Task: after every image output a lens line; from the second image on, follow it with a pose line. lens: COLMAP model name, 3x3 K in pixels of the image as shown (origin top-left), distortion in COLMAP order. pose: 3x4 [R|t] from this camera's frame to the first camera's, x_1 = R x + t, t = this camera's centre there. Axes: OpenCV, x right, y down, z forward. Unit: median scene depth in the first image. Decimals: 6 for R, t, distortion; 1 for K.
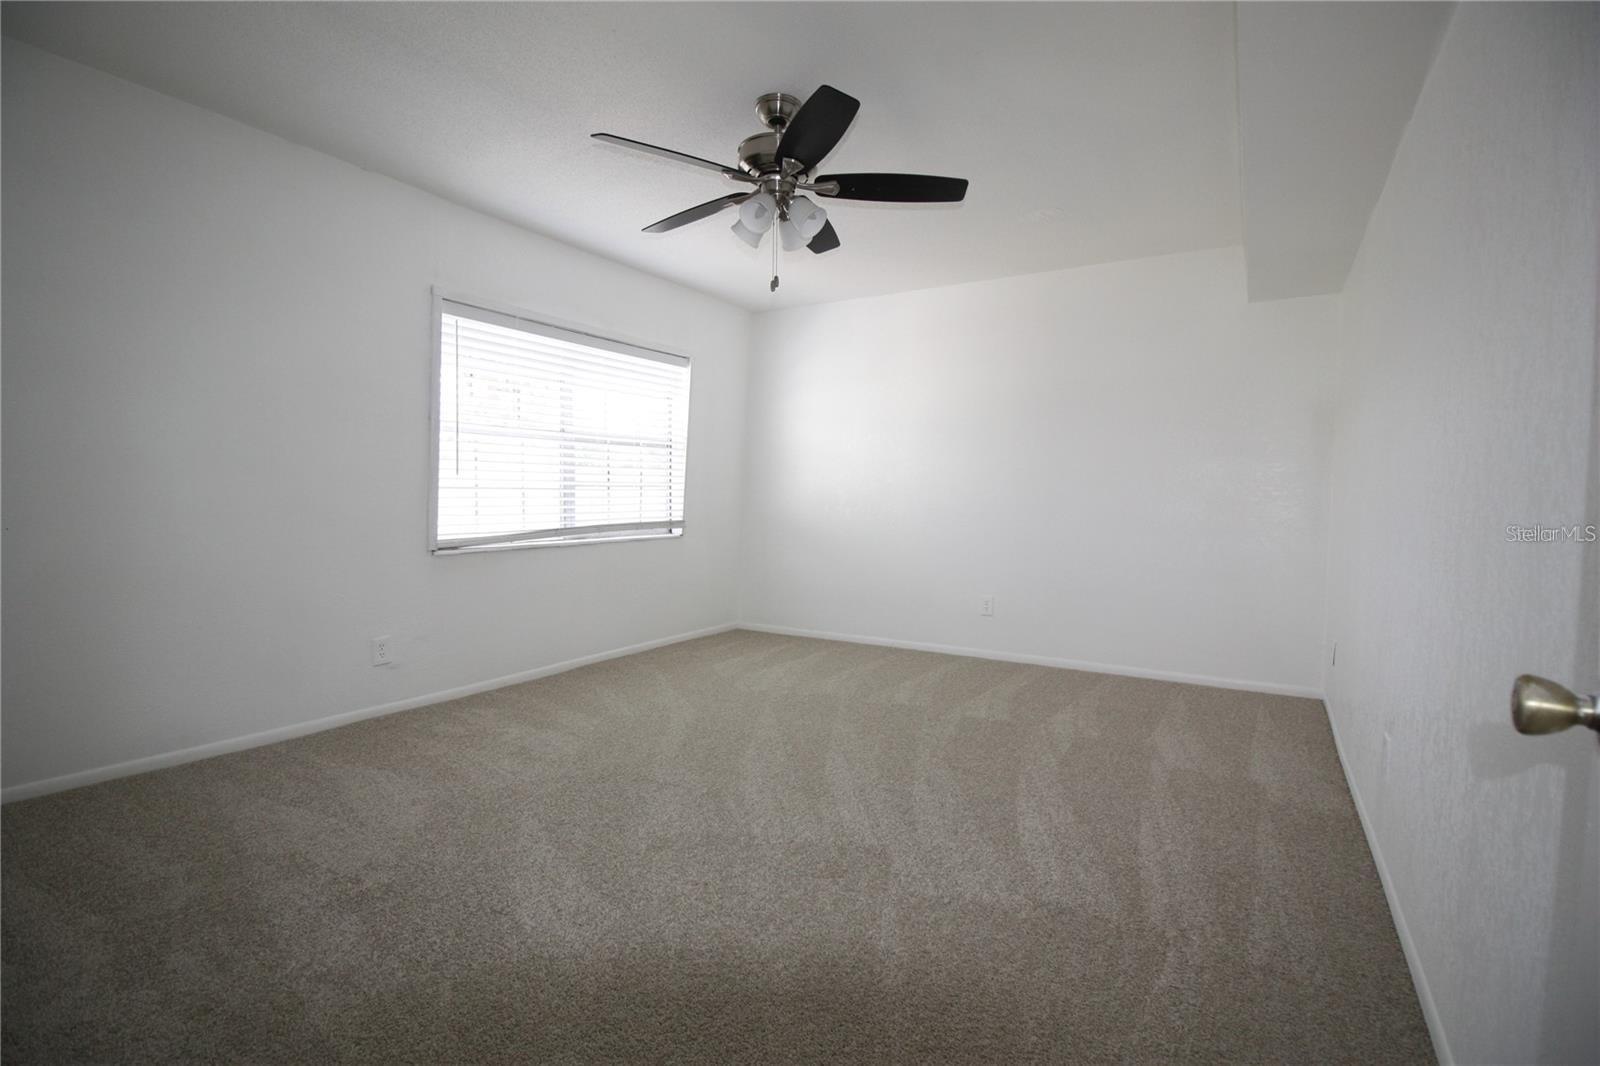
lens RADIAL K [[720.9, 0, 808.8], [0, 720.9, 526.5], [0, 0, 1]] dist [0.001702, 0.000190]
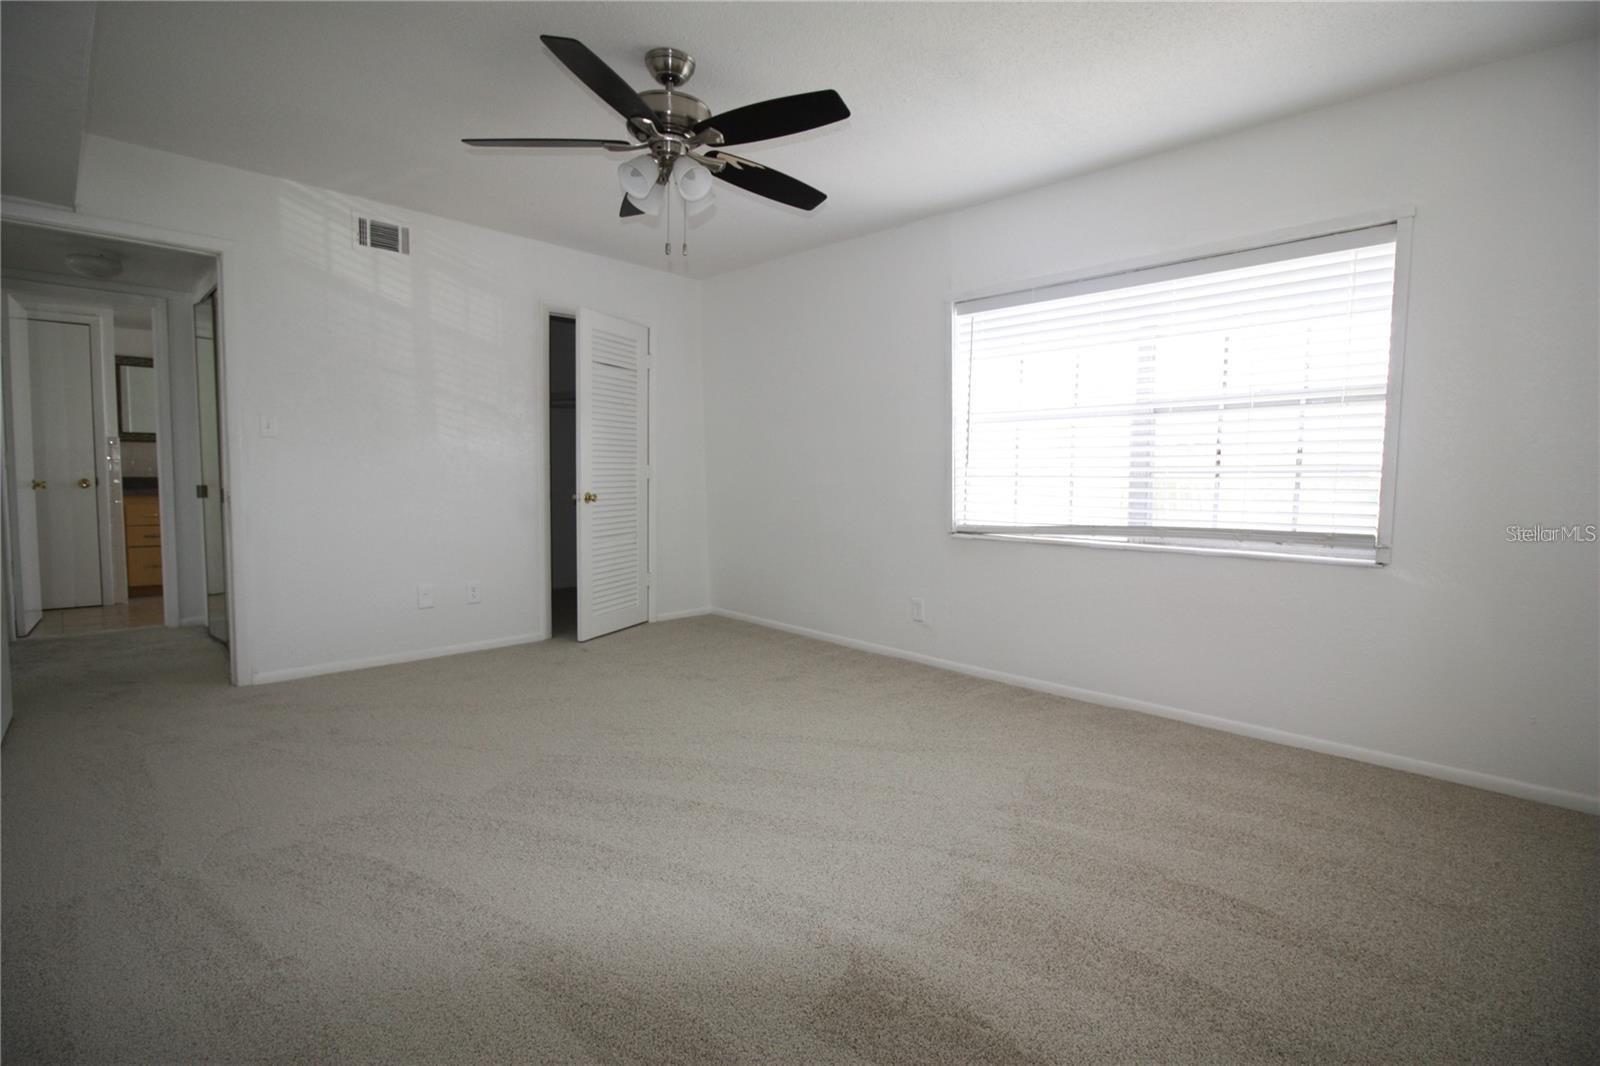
lens RADIAL K [[720.9, 0, 808.8], [0, 720.9, 526.5], [0, 0, 1]] dist [0.001702, 0.000190]
pose [[-0.201027, 0.058895, -0.977814, 0.502762], [-0.053587, 0.996035, 0.071009, -0.035562], [0.978119, 0.066673, -0.197074, 0.819980]]
